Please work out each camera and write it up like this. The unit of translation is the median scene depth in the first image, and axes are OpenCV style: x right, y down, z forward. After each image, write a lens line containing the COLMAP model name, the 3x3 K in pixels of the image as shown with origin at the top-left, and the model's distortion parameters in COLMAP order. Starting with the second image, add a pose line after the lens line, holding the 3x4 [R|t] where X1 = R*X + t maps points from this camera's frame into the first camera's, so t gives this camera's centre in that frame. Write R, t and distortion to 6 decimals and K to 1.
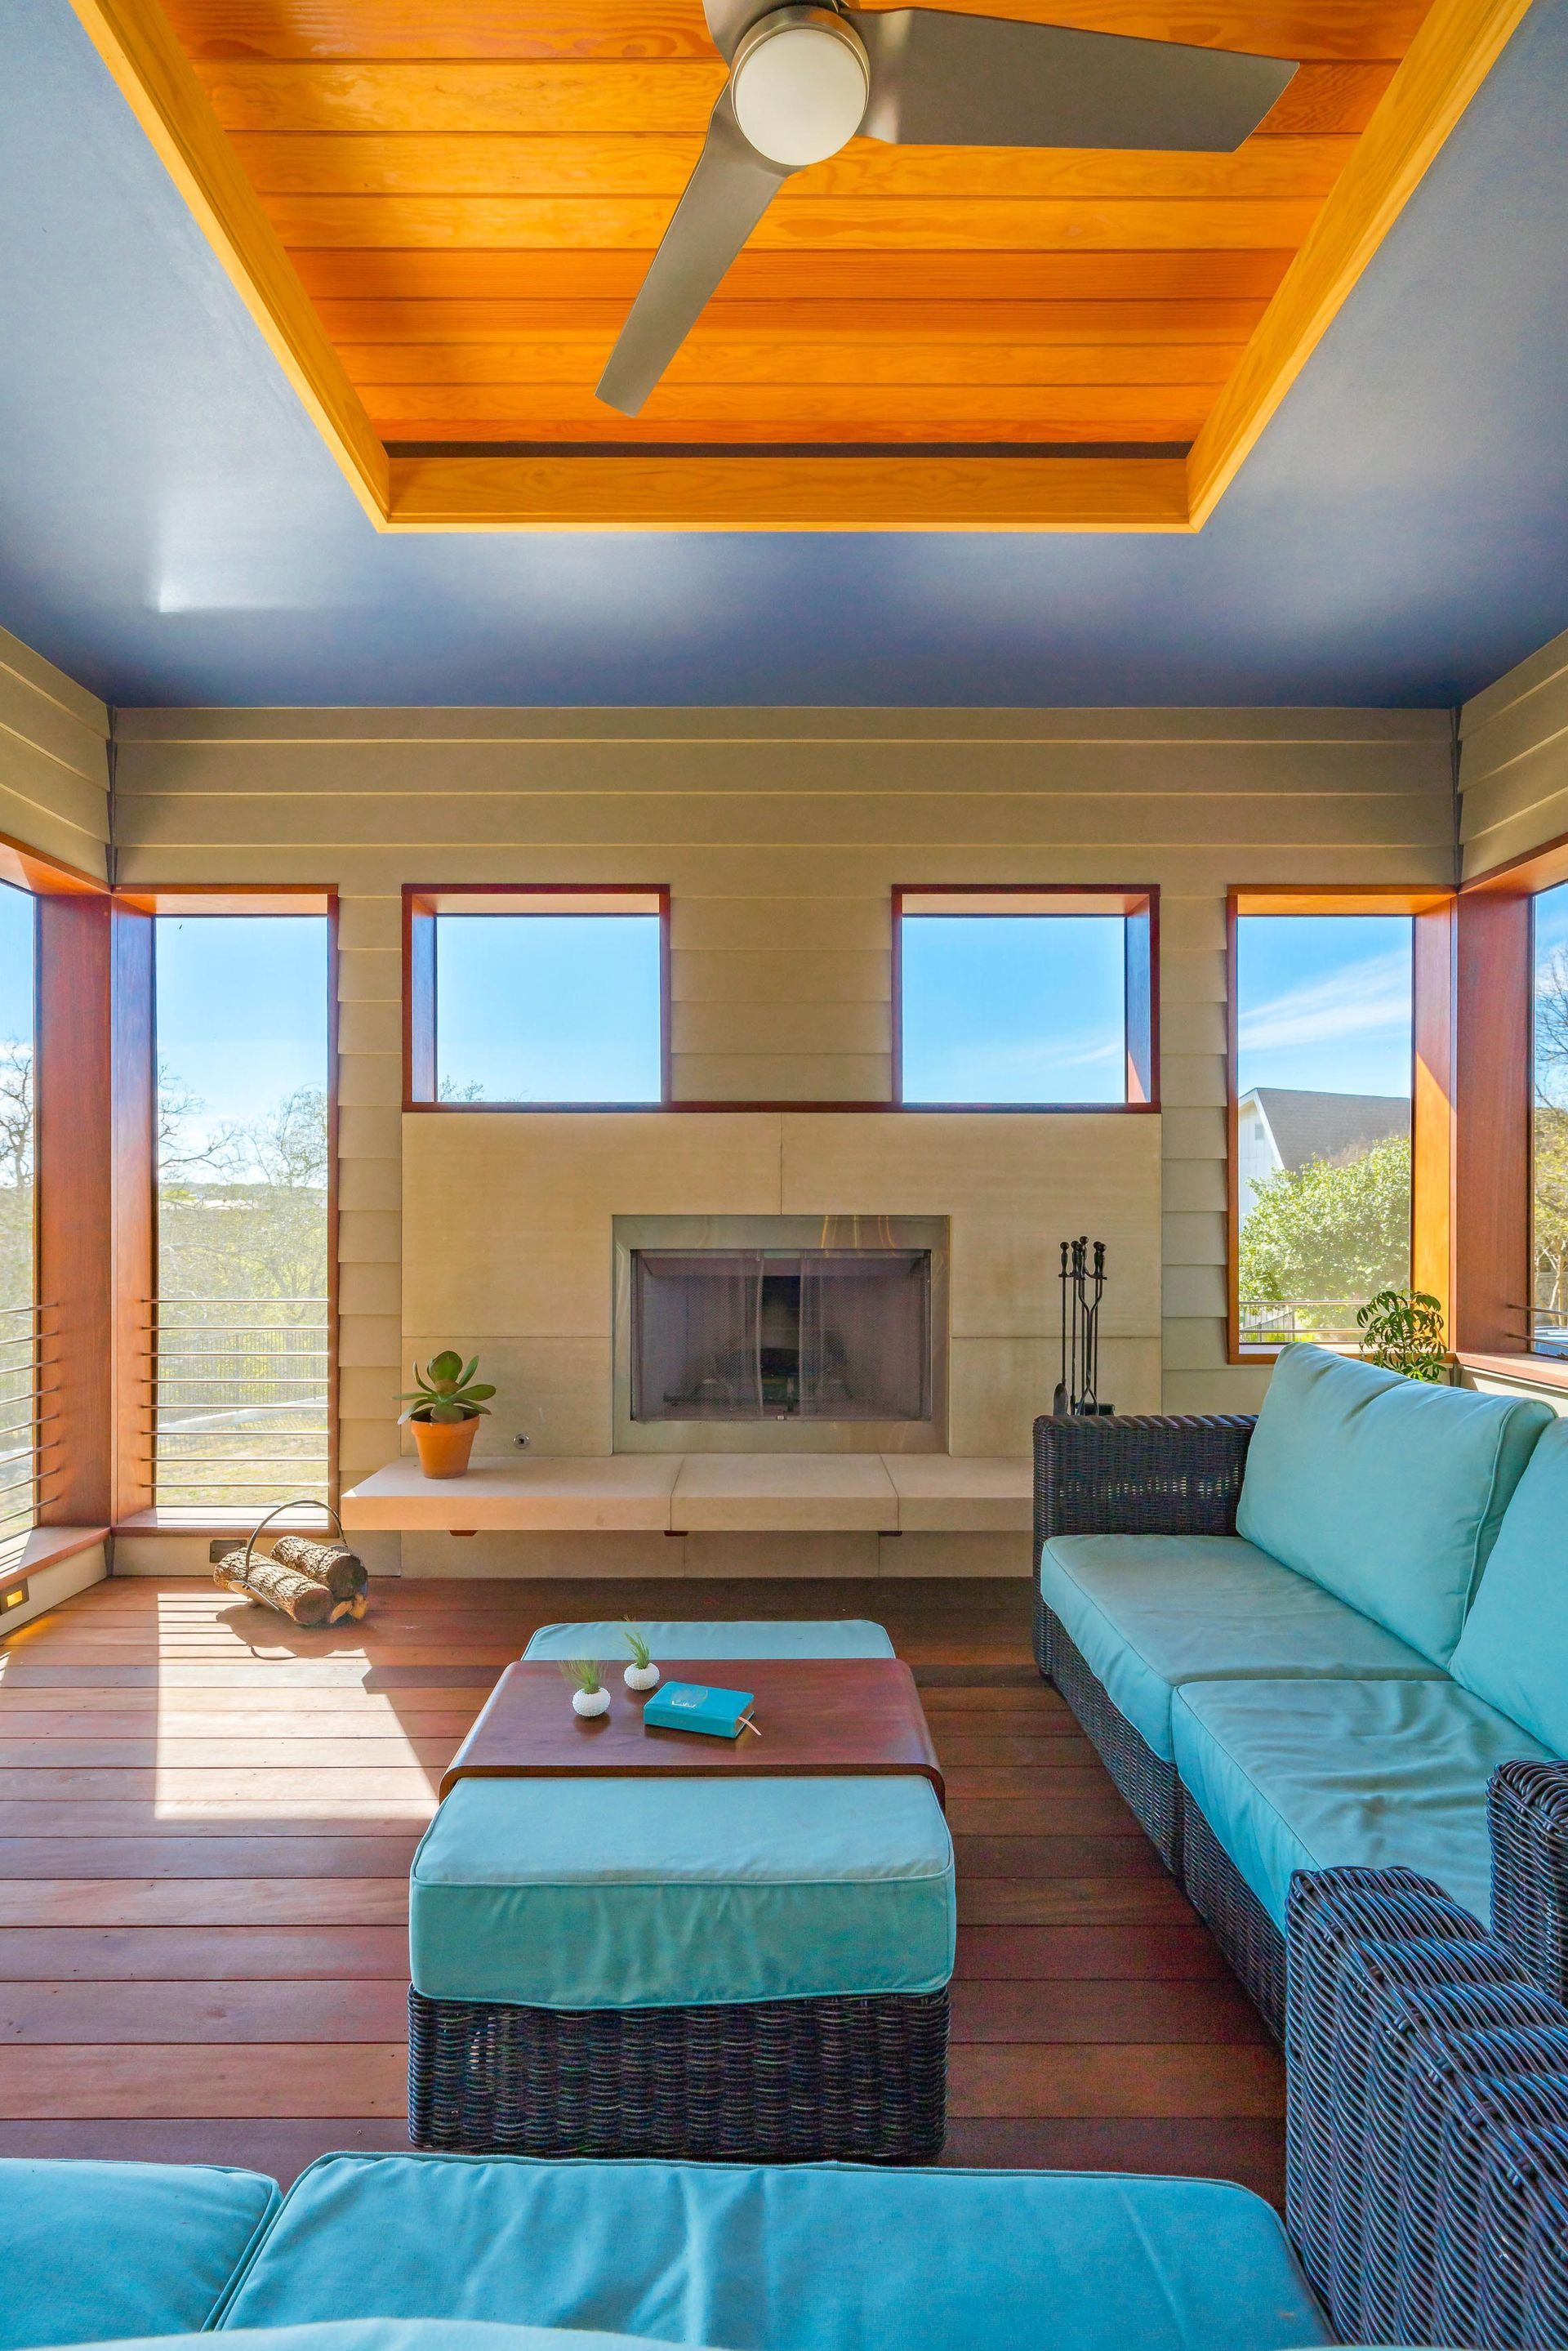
lens RADIAL K [[1062.9, 0, 791.1], [0, 1062.9, 1191.5], [0, 0, 1]] dist [-0.010457, 0.000307]
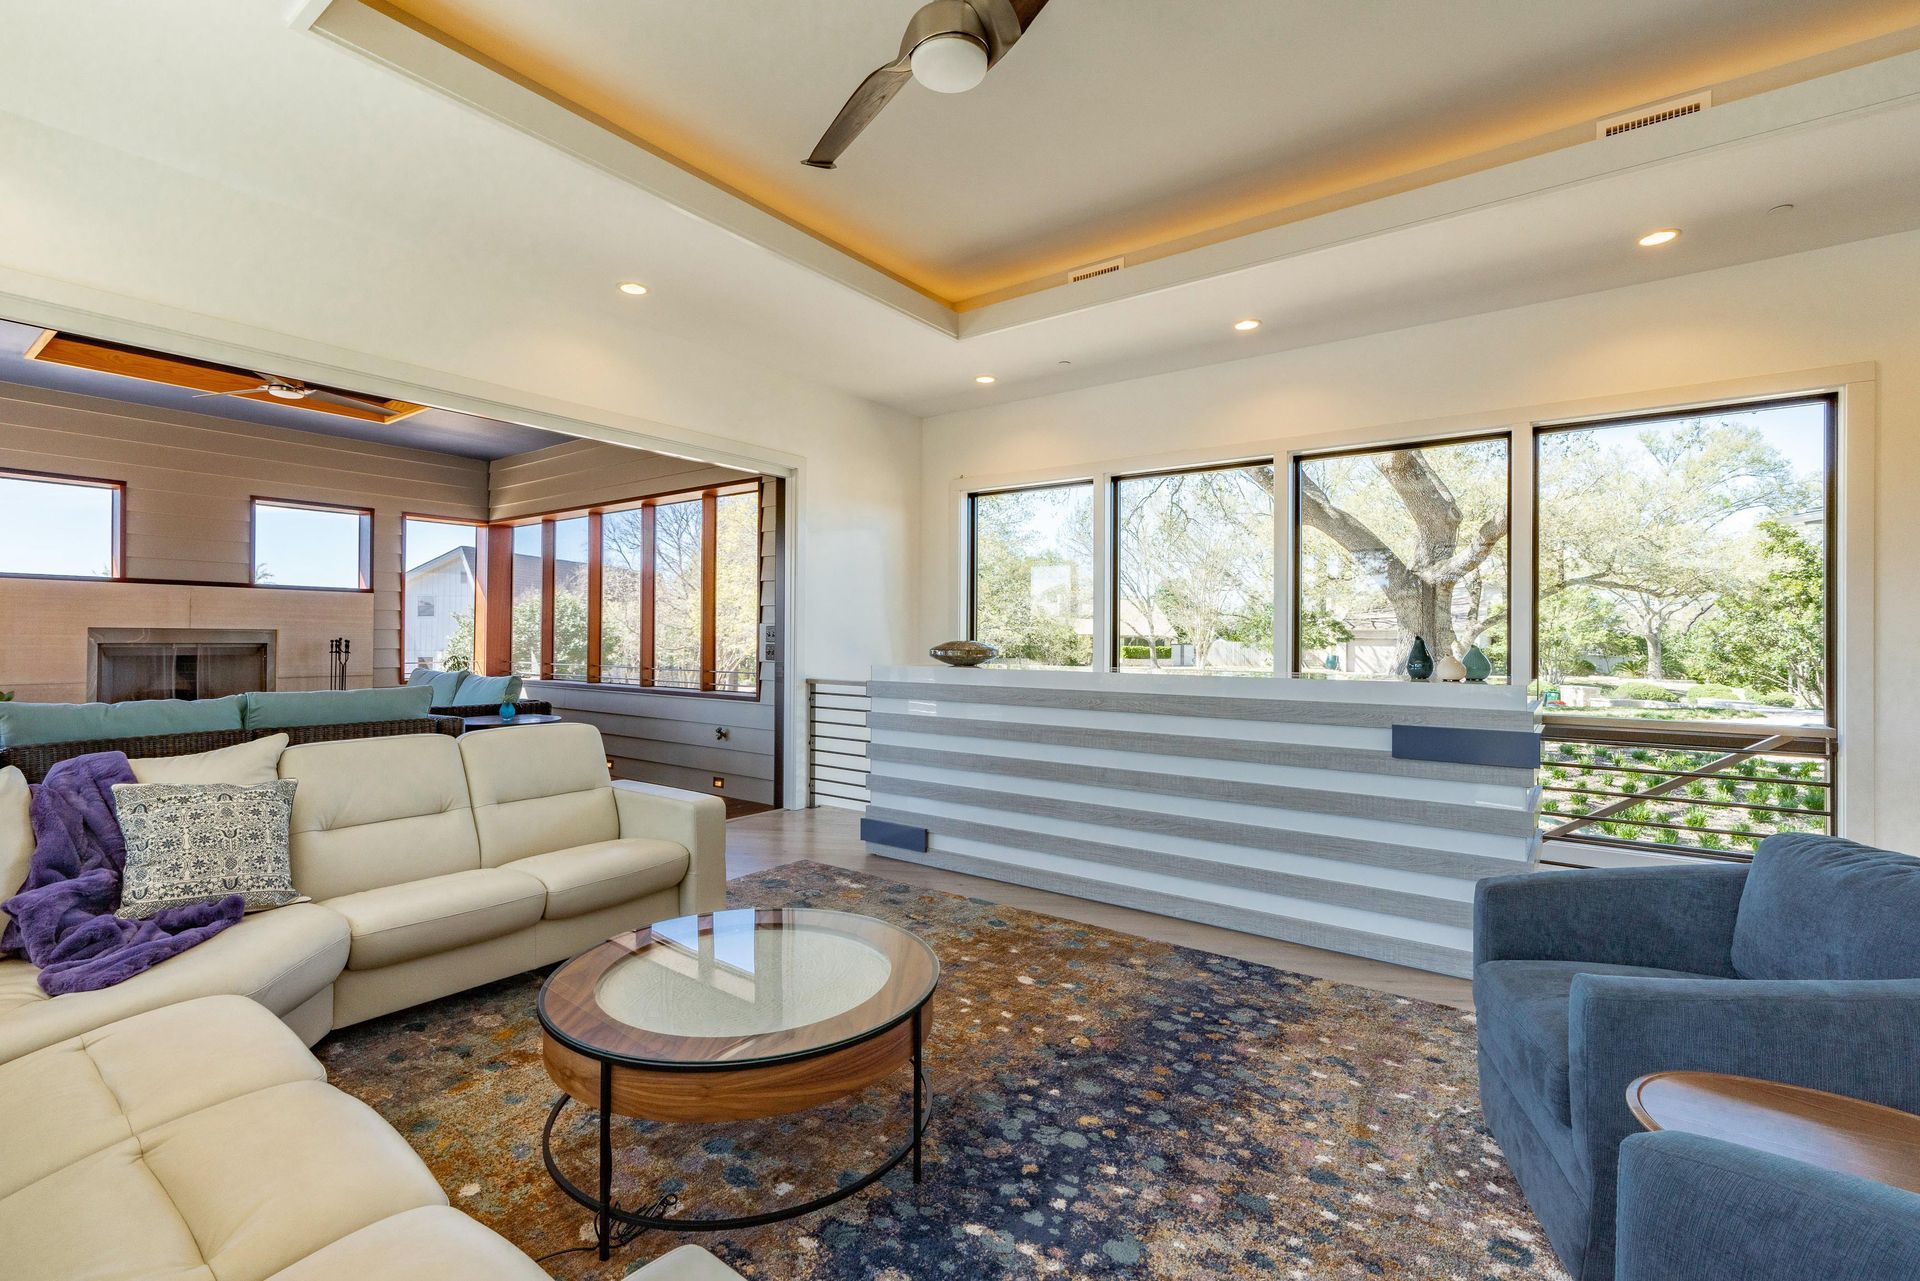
lens RADIAL K [[868.2, 0, 966.4], [0, 868.2, 640.3], [0, 0, 1]] dist [-0.010457, 0.000307]
pose [[0.606758, 0.004793, 0.794872, -0.483866], [-0.013548, 0.999899, 0.004313, 0.016690], [-0.794771, -0.013386, 0.606762, -1.534329]]
